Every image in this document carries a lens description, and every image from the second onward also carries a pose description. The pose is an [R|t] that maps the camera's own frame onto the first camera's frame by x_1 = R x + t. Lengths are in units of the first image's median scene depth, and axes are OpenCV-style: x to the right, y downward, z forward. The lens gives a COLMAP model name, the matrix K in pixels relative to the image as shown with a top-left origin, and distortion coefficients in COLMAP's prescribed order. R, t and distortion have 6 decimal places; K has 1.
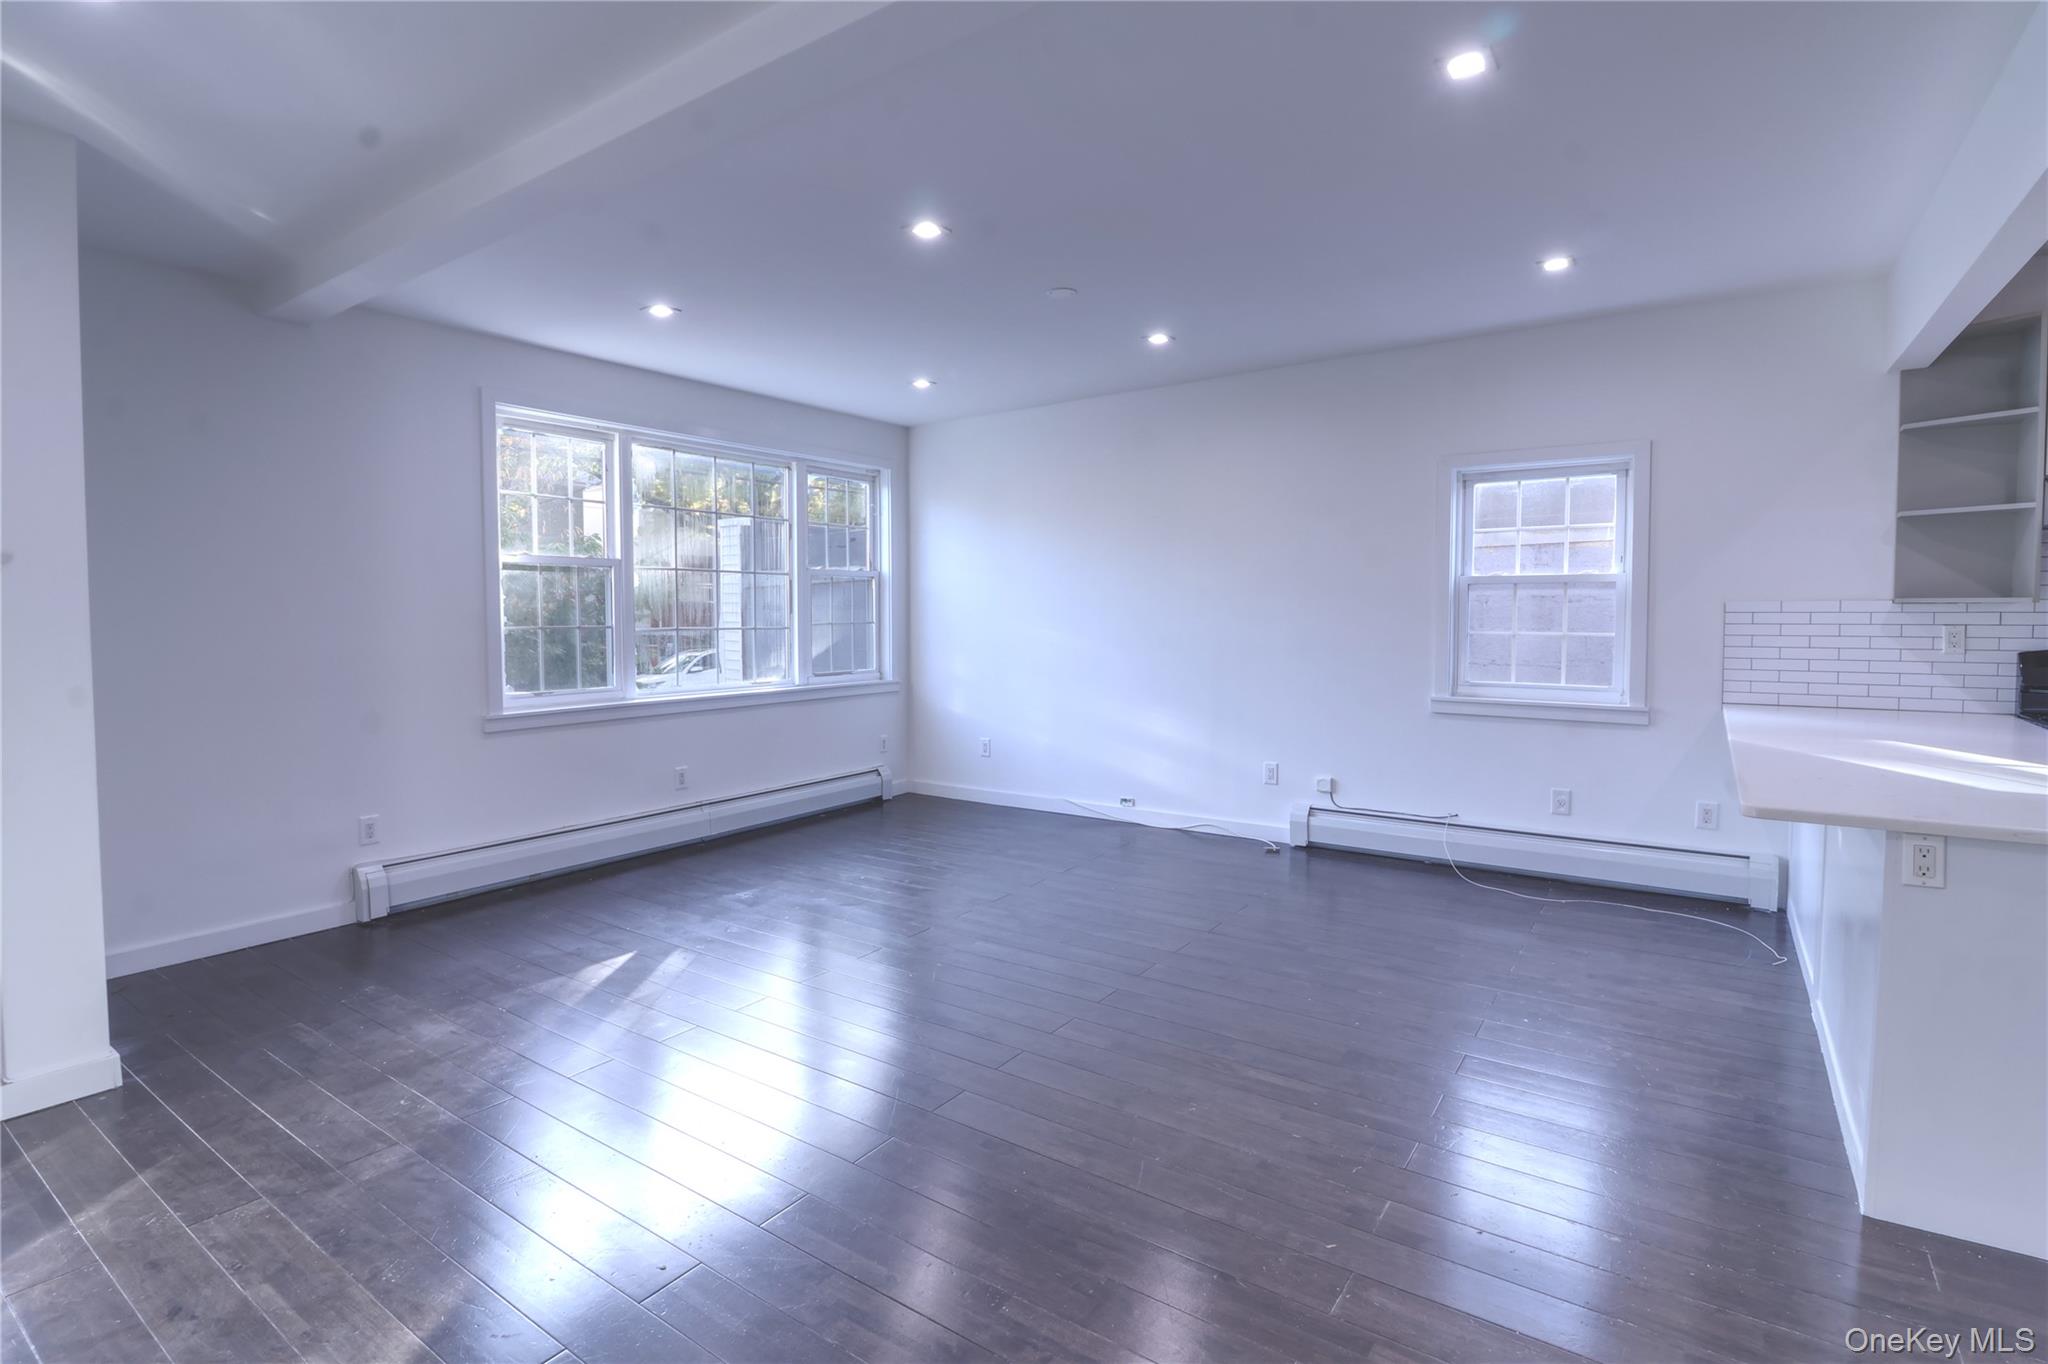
lens RADIAL K [[1014.0, 0, 1019.7], [0, 1014.0, 668.1], [0, 0, 1]] dist [-0.004102, -0.000672]
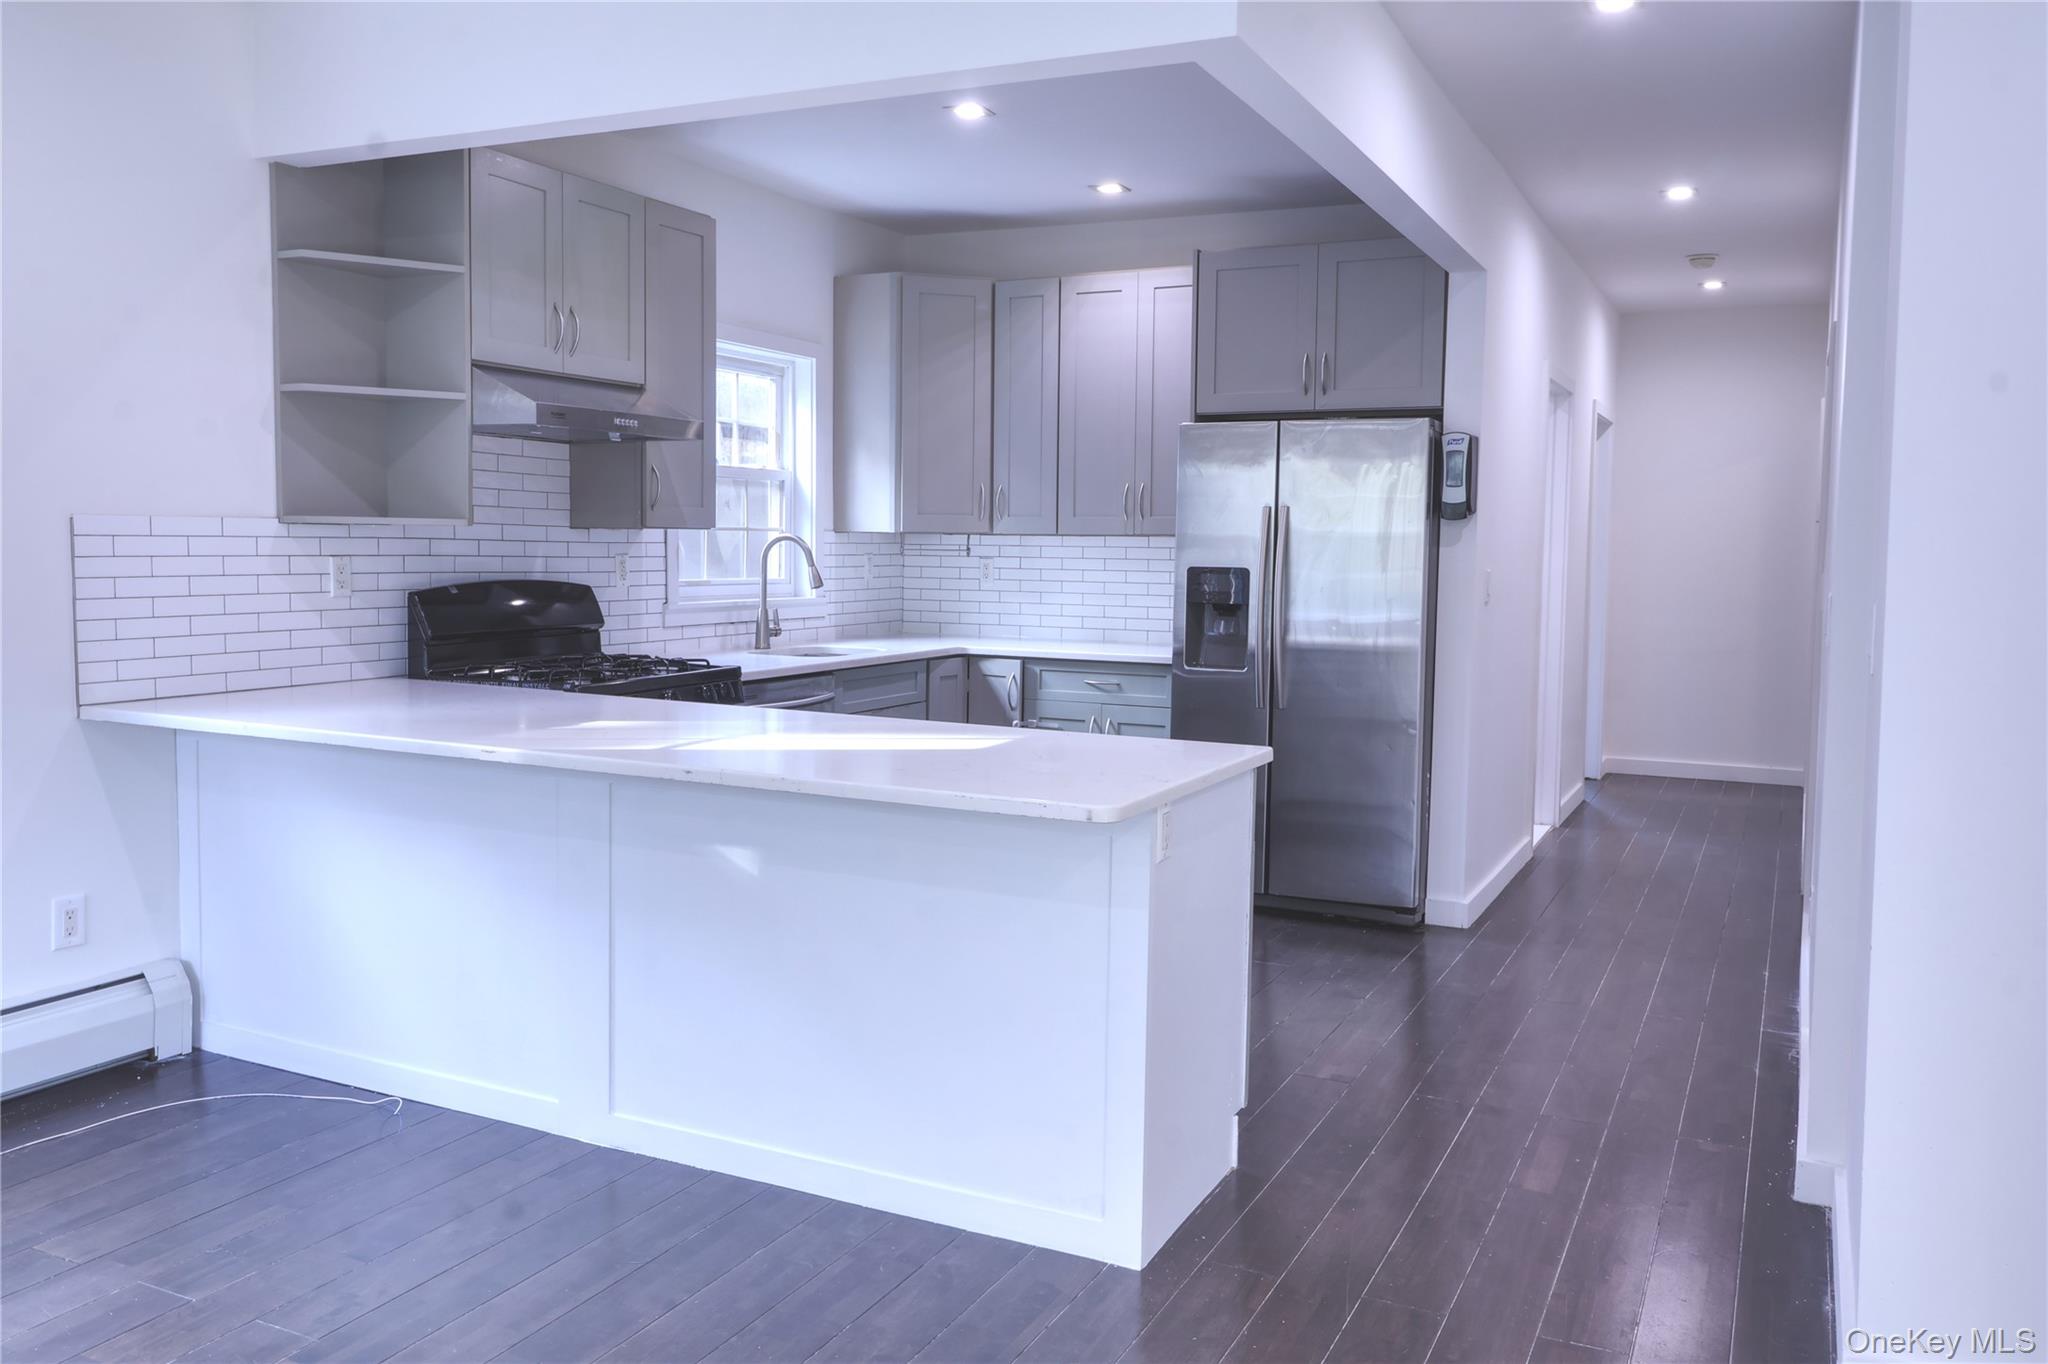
lens RADIAL K [[1629.1, 0, 1029.5], [0, 1629.1, 646.1], [0, 0, 1]] dist [0.006984, 0.000080]
pose [[-0.163644, -0.065996, 0.984309, -0.251968], [0.042633, 0.996355, 0.073891, -0.042619], [-0.985598, 0.054056, -0.160234, 0.703367]]
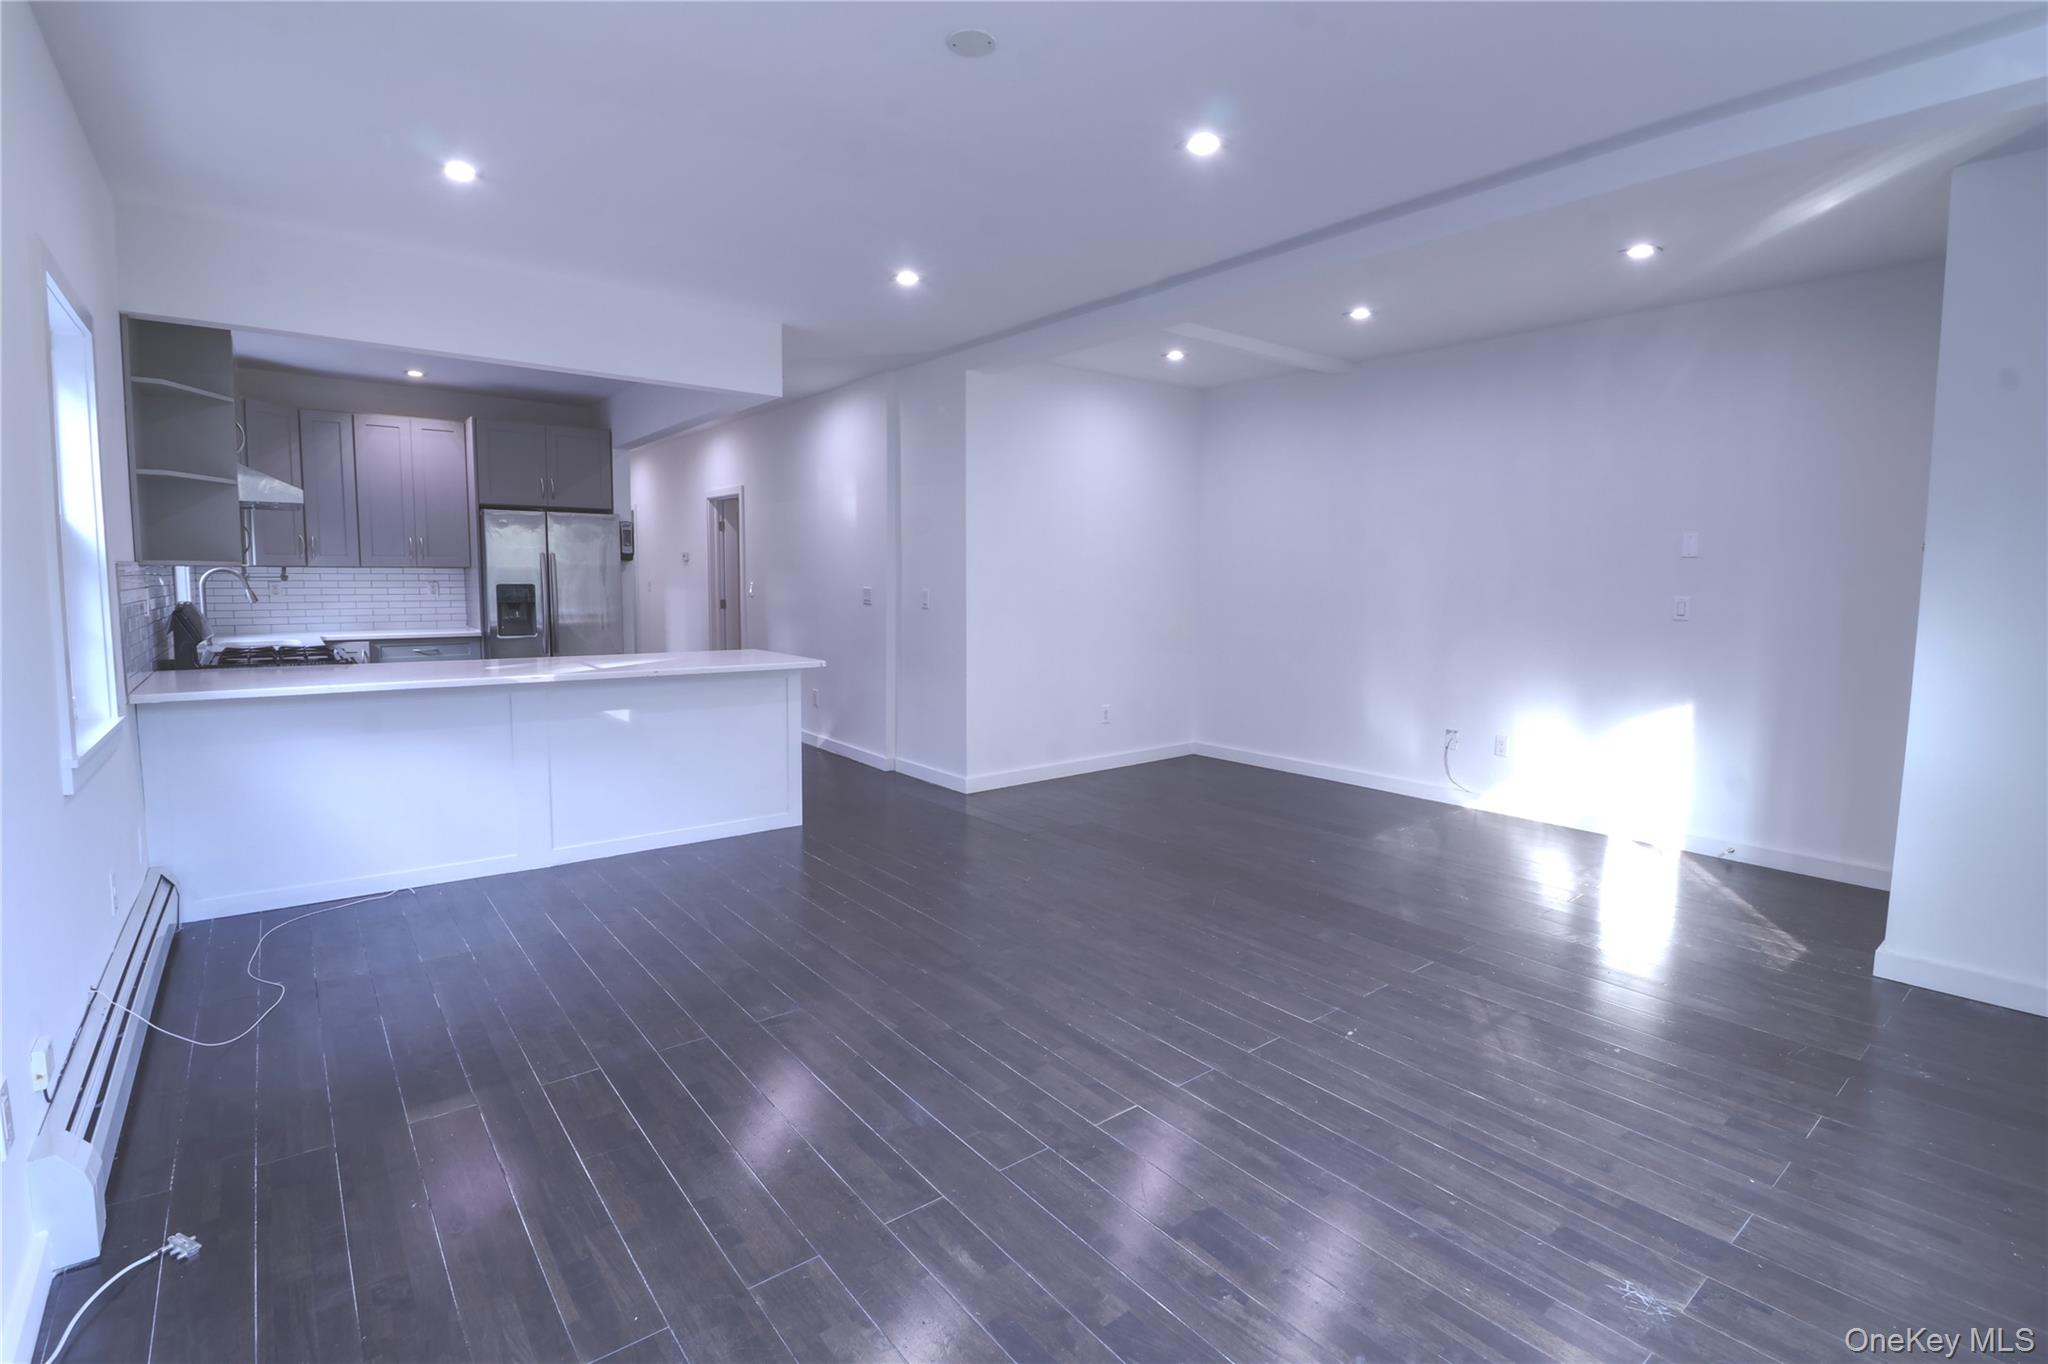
lens RADIAL K [[982.9, 0, 1024.0], [0, 982.9, 664.5], [0, 0, 1]] dist [0.002606, 0.000257]
pose [[-0.951096, -0.034961, 0.306909, -0.226033], [0.012939, 0.988193, 0.152665, -0.108661], [-0.308623, 0.149170, -0.939415, 1.648281]]
